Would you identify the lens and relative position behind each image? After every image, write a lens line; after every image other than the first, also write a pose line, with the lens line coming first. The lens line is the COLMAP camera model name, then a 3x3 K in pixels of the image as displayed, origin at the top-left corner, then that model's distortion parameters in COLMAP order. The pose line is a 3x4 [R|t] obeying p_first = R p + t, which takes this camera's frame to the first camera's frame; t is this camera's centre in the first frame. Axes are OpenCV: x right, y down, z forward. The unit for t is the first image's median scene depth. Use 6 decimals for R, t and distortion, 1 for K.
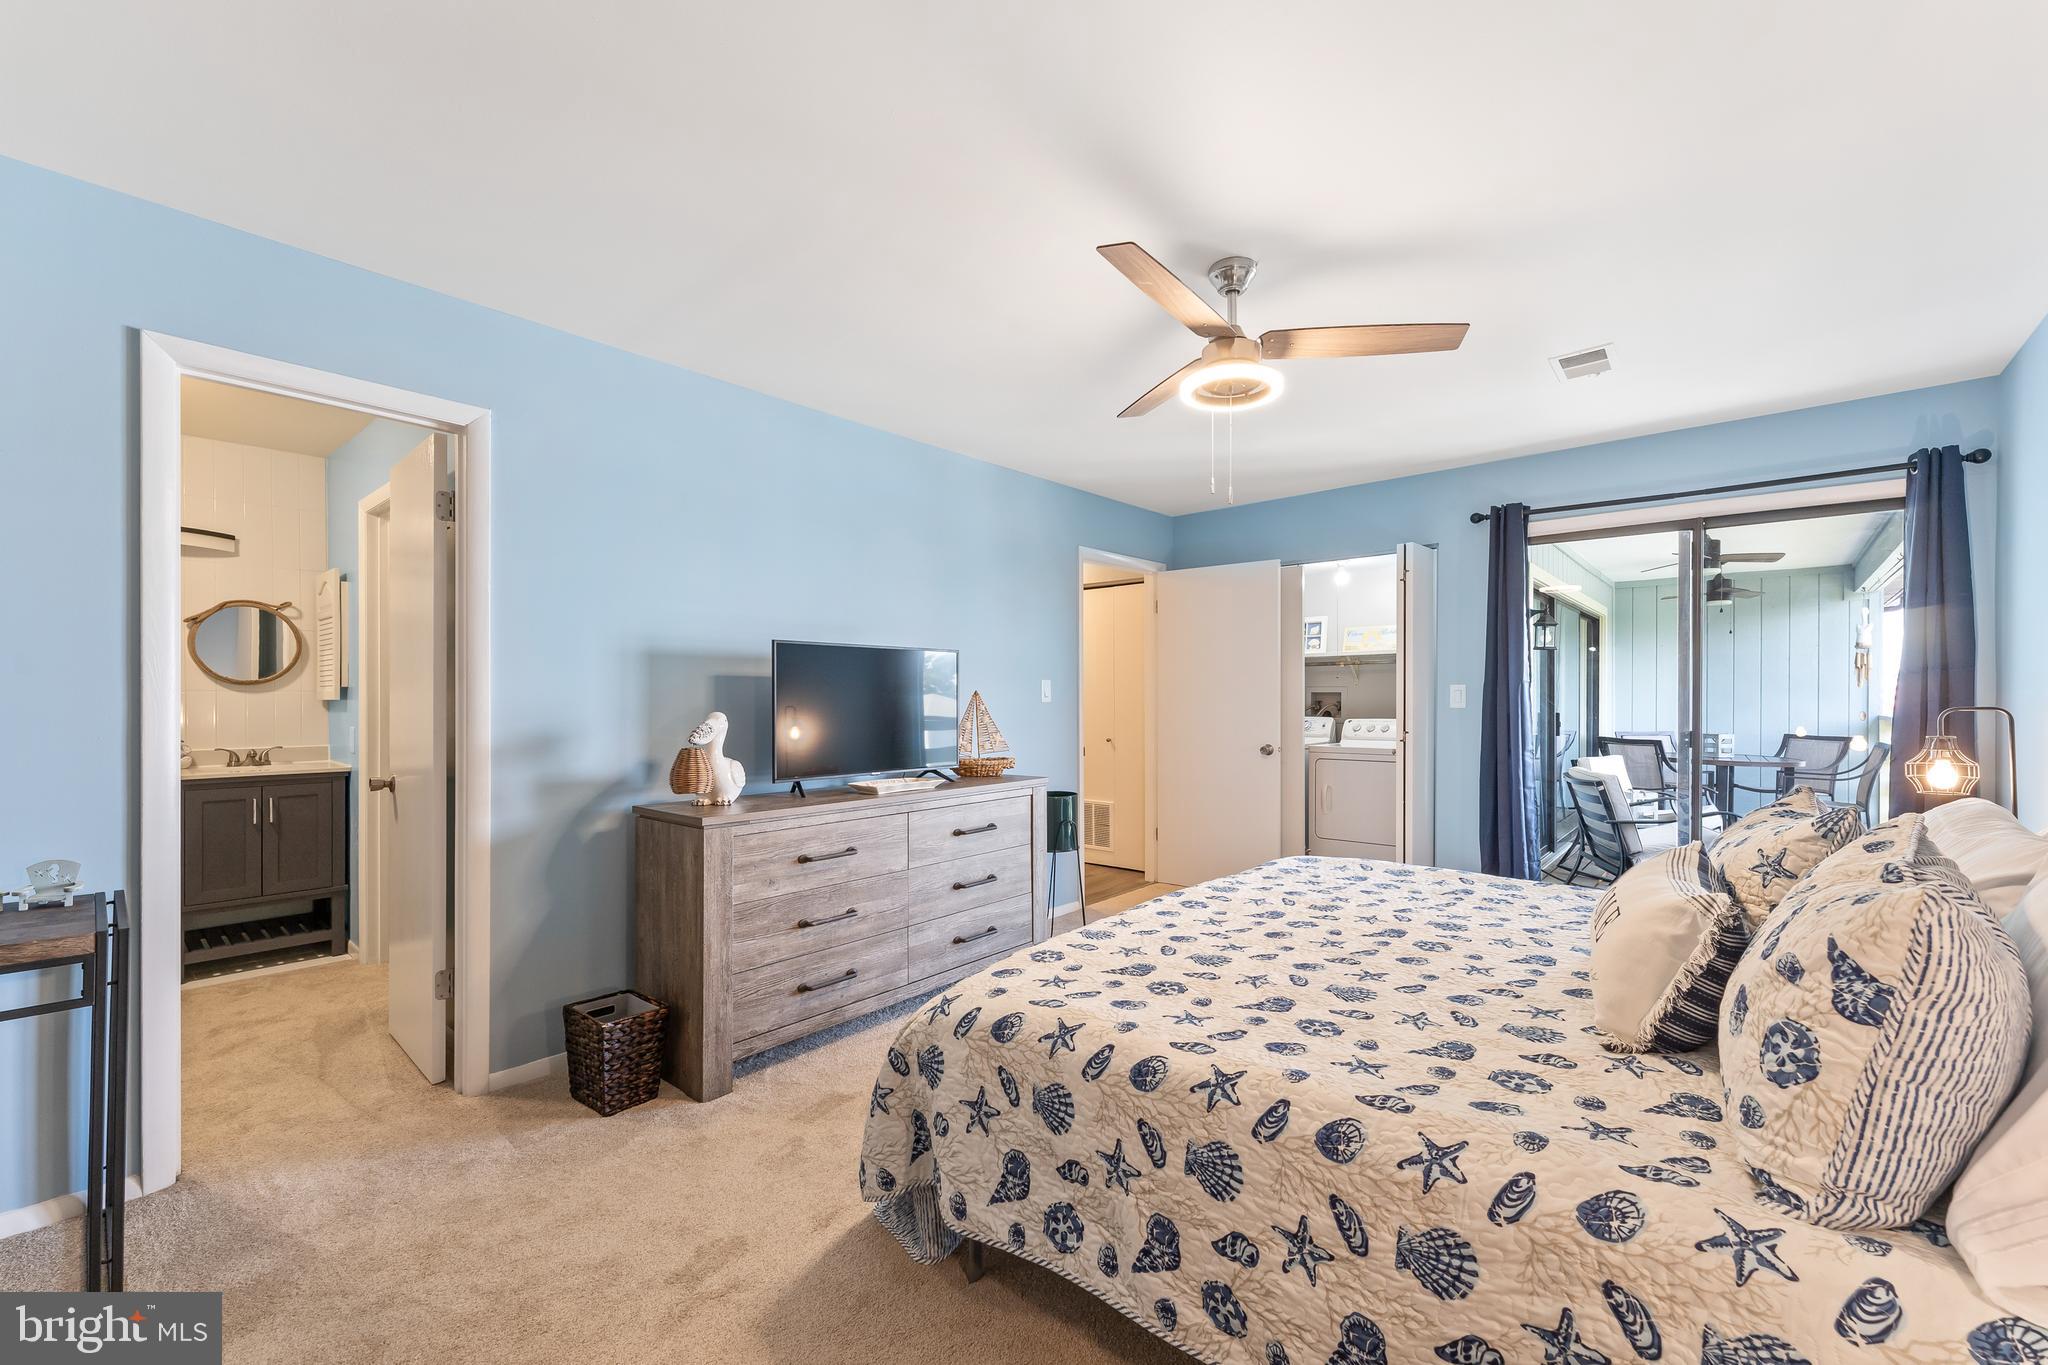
lens RADIAL K [[824.0, 0, 1020.7], [0, 824.0, 691.5], [0, 0, 1]] dist [-0.000248, -0.000021]
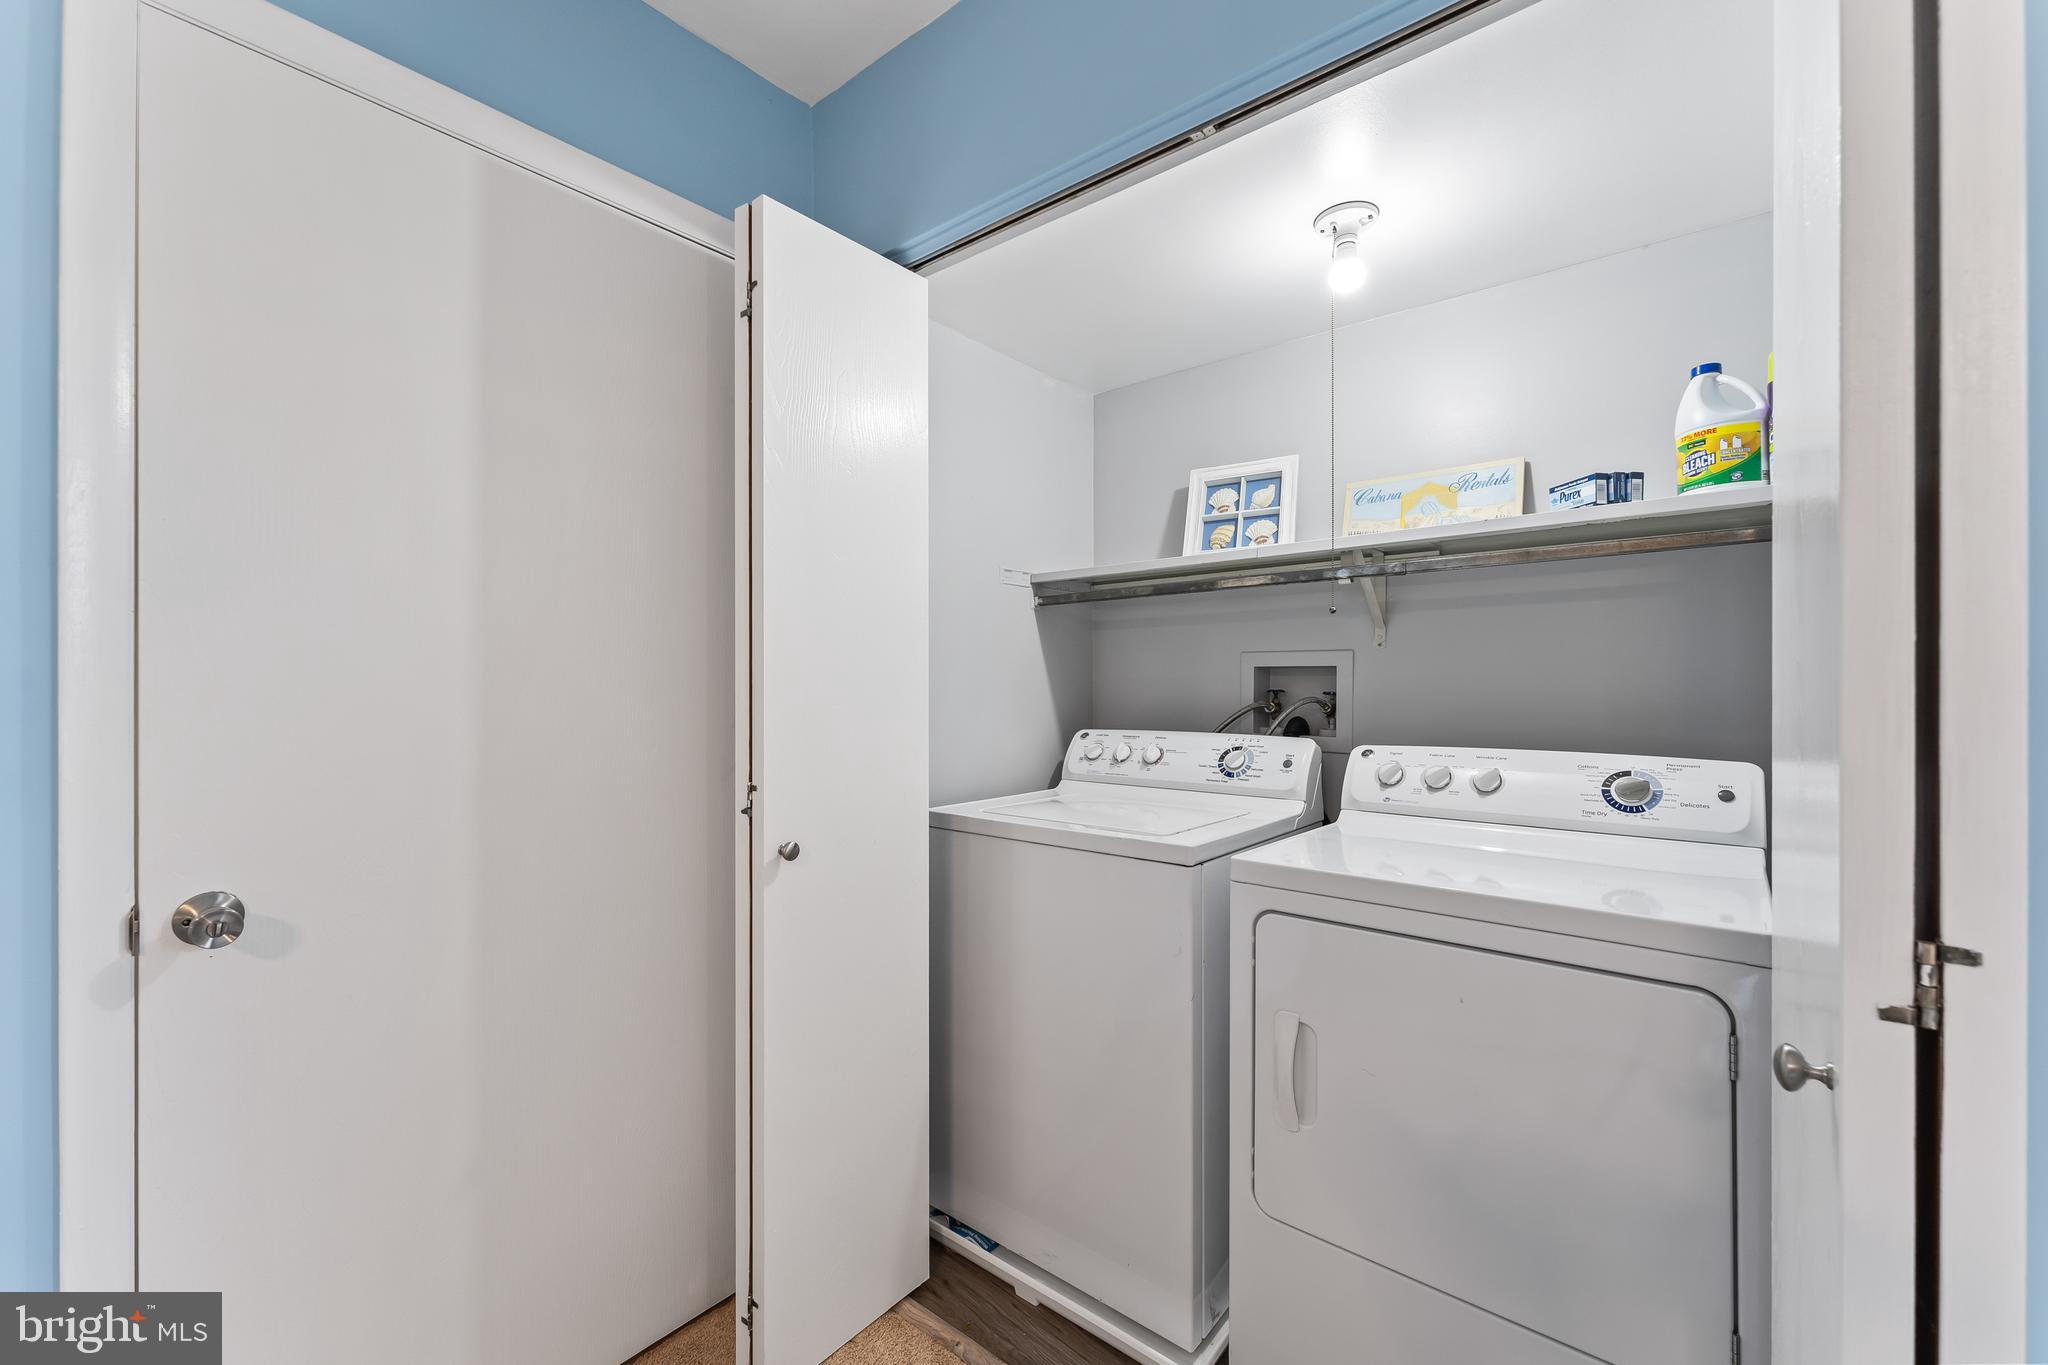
lens RADIAL K [[824.0, 0, 1027.5], [0, 824.0, 682.8], [0, 0, 1]] dist [-0.000248, -0.000021]
pose [[0.999509, -0.003456, 0.031150, 0.251097], [0.003389, 0.999992, 0.002205, 0.007847], [-0.031158, -0.002098, 0.999512, 0.665982]]
